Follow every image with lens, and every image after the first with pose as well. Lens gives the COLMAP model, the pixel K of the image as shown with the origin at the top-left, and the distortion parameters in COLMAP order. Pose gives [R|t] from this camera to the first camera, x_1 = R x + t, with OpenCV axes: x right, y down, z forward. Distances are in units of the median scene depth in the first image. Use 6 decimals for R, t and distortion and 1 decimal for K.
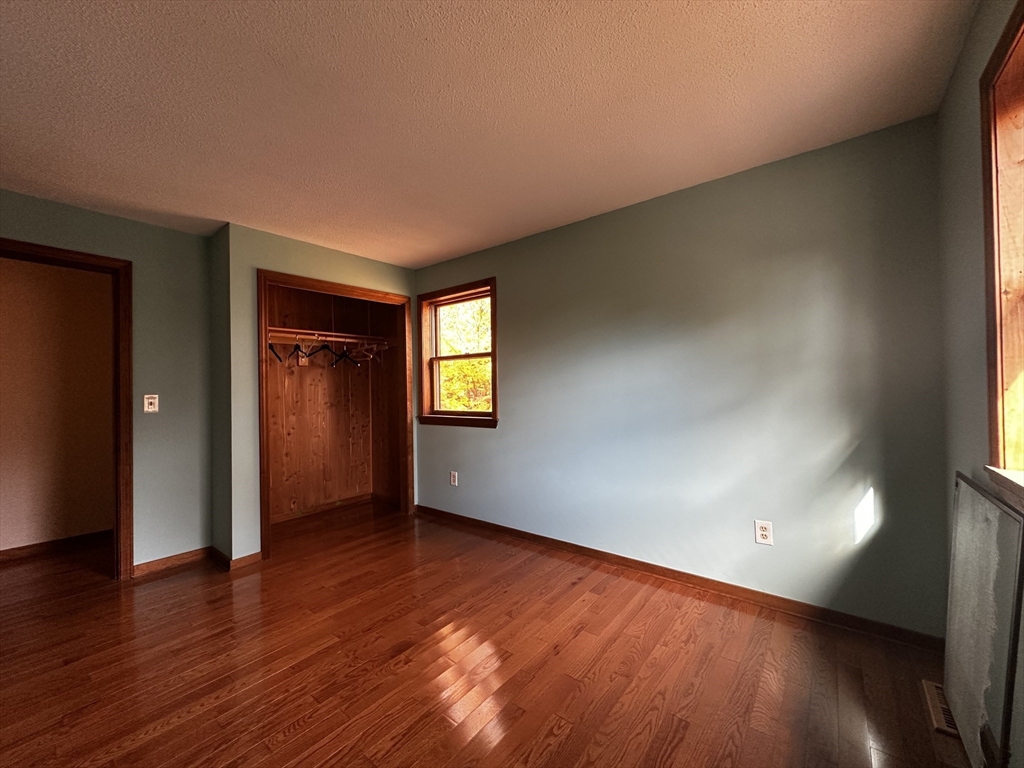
lens RADIAL K [[411.5, 0, 515.7], [0, 411.5, 384.0], [0, 0, 1]] dist [-0.004024, 0.000240]
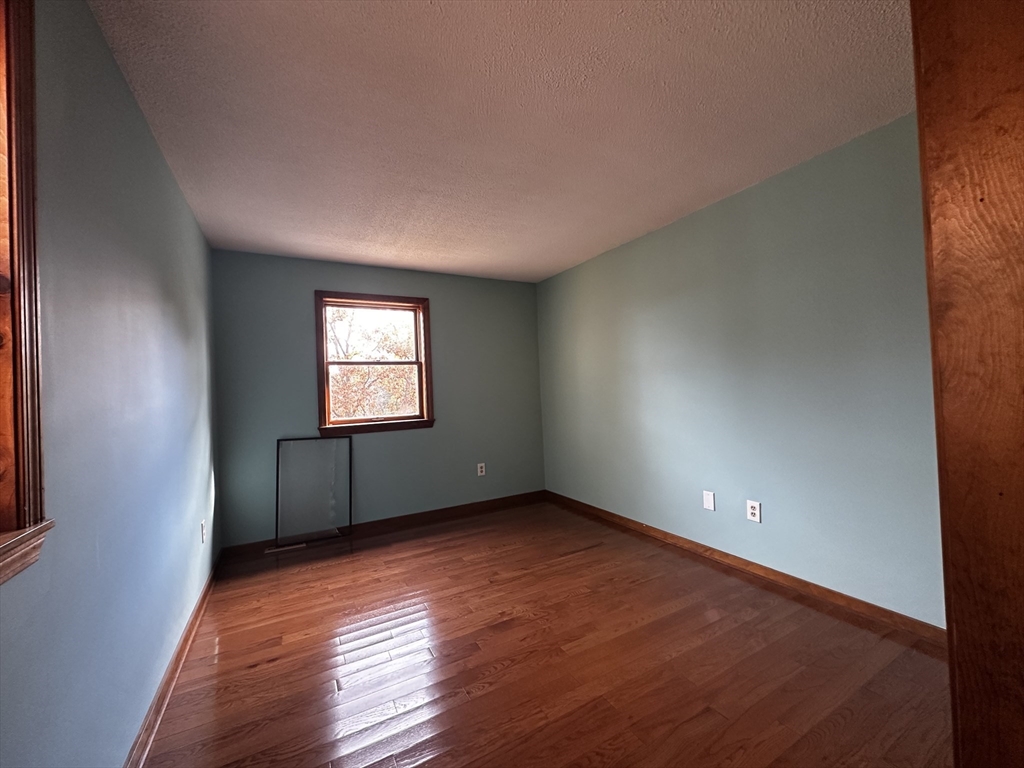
lens RADIAL K [[410.2, 0, 513.4], [0, 410.2, 387.9], [0, 0, 1]] dist [-0.001296, -0.000002]
pose [[-0.920346, 0.054710, 0.387259, -0.540170], [0.050089, 0.998502, -0.022024, 0.026370], [-0.387883, -0.000872, -0.921708, 1.422322]]
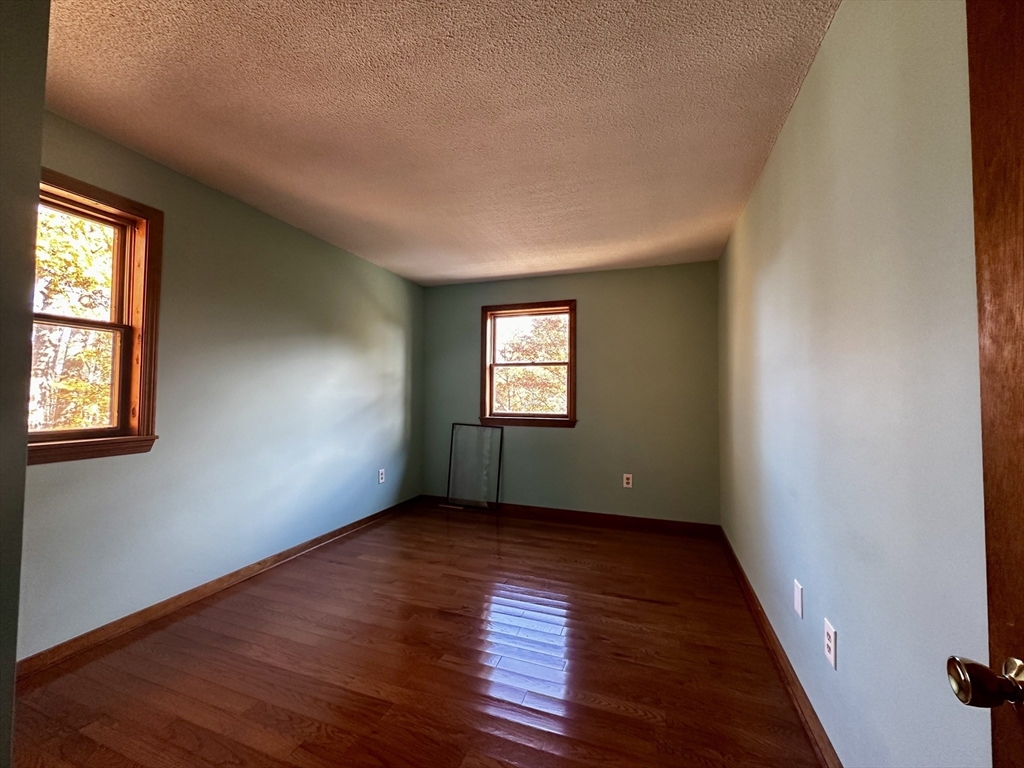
lens RADIAL K [[410.8, 0, 512.0], [0, 410.8, 384.0], [0, 0, 1]] dist [-0.005362, 0.000191]
pose [[-0.317891, 0.038516, 0.947345, -1.027439], [-0.014282, 0.998867, -0.045403, 0.033763], [-0.948020, -0.027963, -0.316981, 0.863895]]
